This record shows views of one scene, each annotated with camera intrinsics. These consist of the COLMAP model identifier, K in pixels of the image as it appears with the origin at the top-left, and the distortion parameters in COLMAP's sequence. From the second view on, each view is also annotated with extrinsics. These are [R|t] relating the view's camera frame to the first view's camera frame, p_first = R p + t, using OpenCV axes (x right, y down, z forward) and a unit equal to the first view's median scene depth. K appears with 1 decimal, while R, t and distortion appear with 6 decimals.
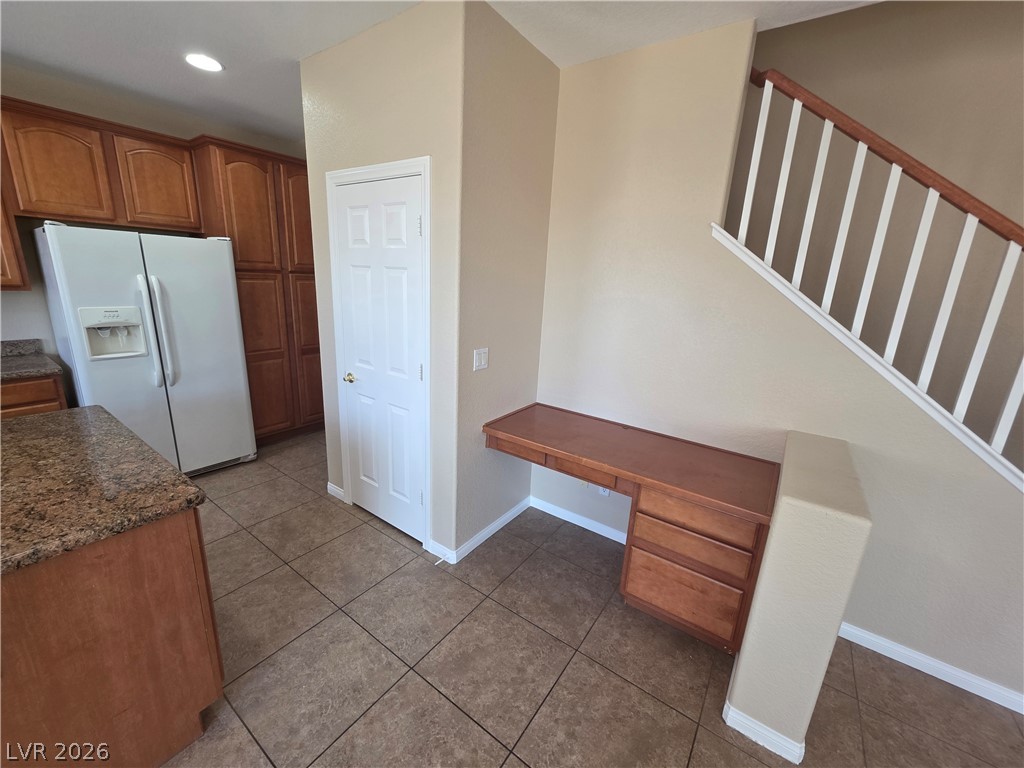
lens RADIAL K [[408.8, 0, 510.6], [0, 408.8, 381.0], [0, 0, 1]] dist [-0.000443, -0.000216]
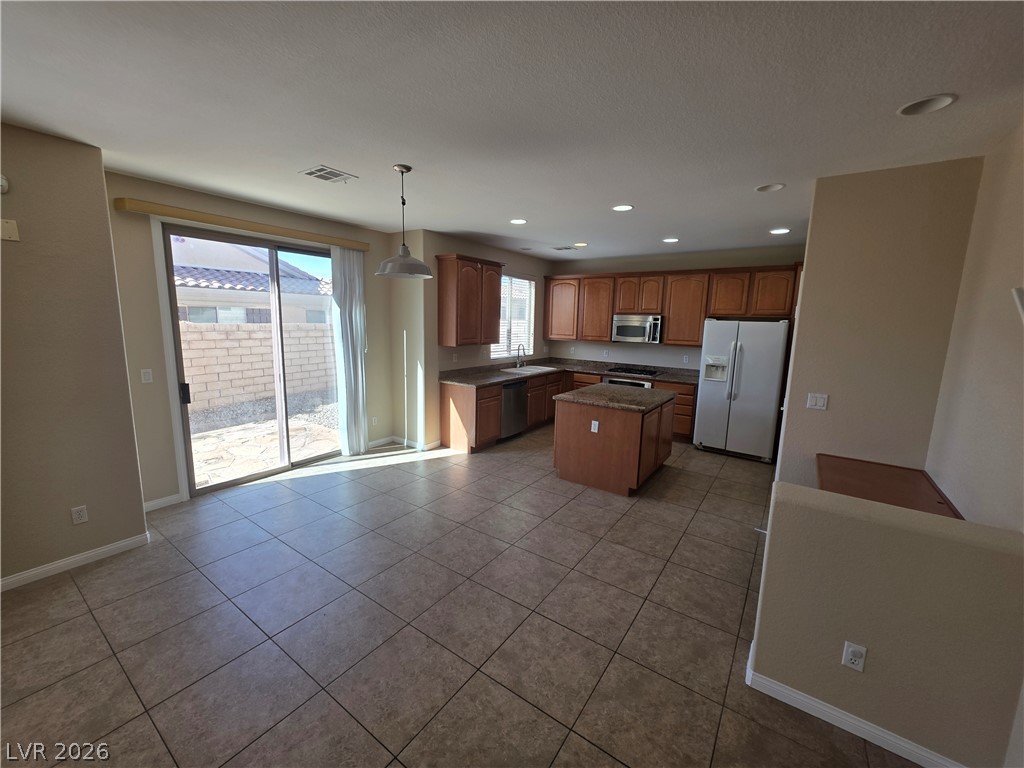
lens RADIAL K [[408.8, 0, 510.6], [0, 408.8, 381.0], [0, 0, 1]] dist [-0.000443, -0.000216]
pose [[0.001797, 0.101797, -0.994804, 1.061164], [-0.273353, 0.956967, 0.097431, 0.024227], [0.961912, 0.271758, 0.029547, -0.043886]]
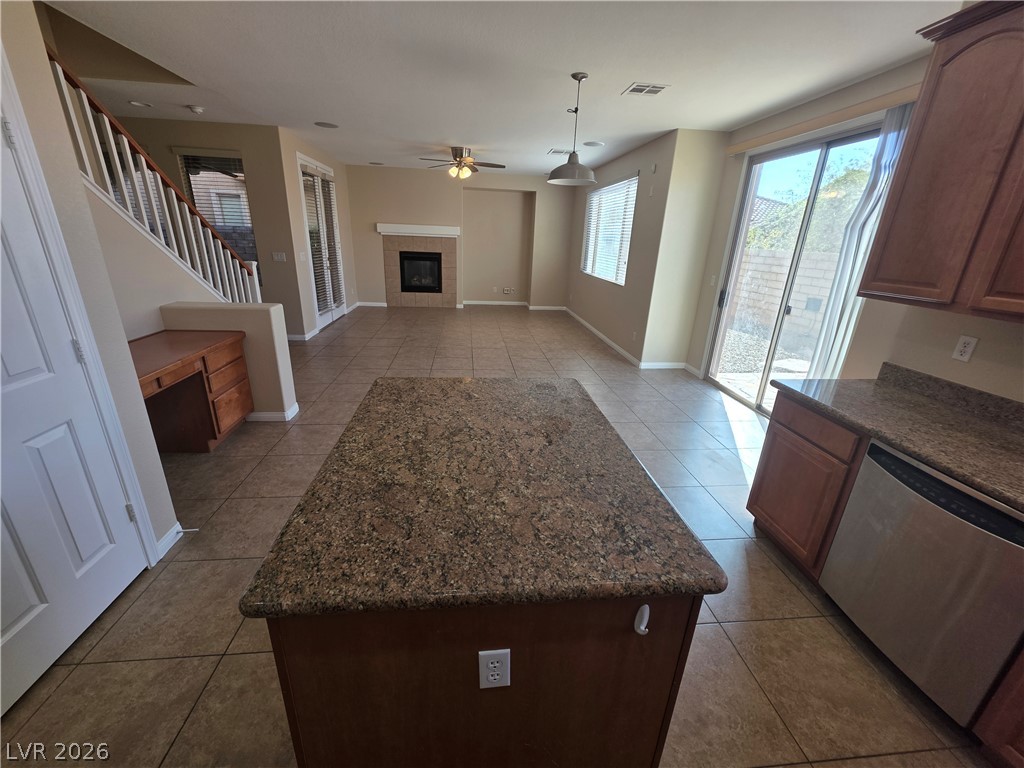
lens RADIAL K [[405.8, 0, 510.2], [0, 405.8, 381.4], [0, 0, 1]] dist [0.000163, -0.000103]
pose [[-0.655555, -0.326374, 0.680975, -1.017749], [0.117339, 0.846800, 0.518808, -0.215147], [-0.745975, 0.420012, -0.516828, 0.682023]]
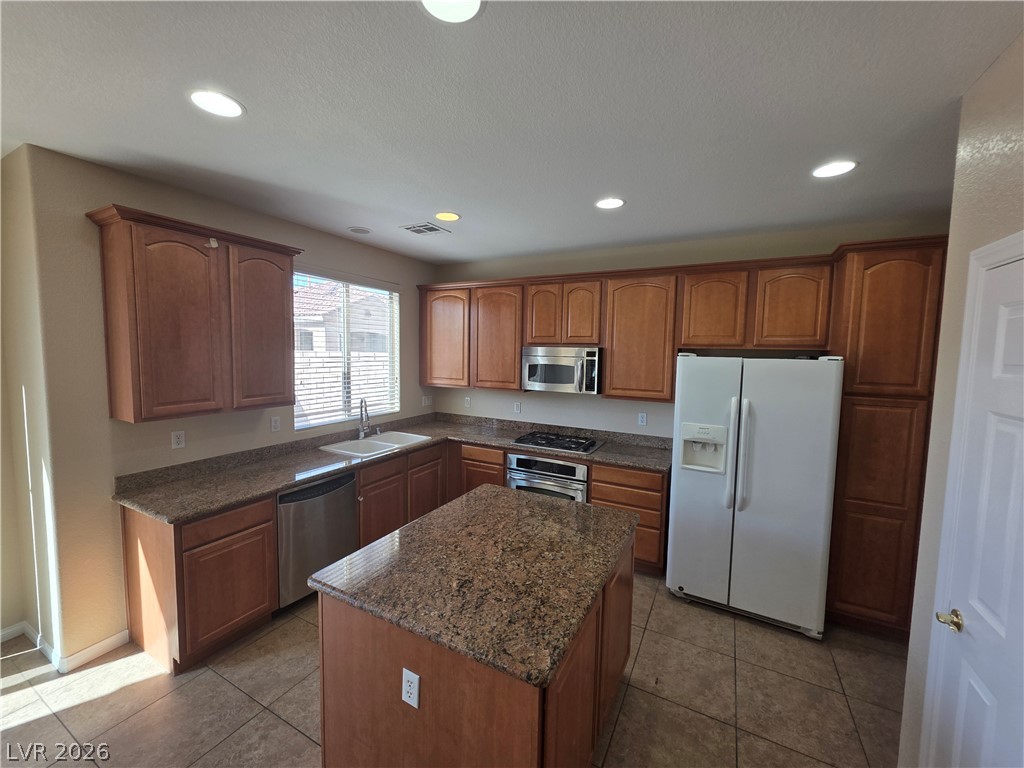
lens RADIAL K [[408.8, 0, 510.6], [0, 408.8, 381.0], [0, 0, 1]] dist [-0.000443, -0.000216]
pose [[0.126103, 0.027911, -0.991624, 0.035740], [-0.259313, 0.965776, -0.005793, -0.145884], [0.957525, 0.257872, 0.129025, 0.315523]]
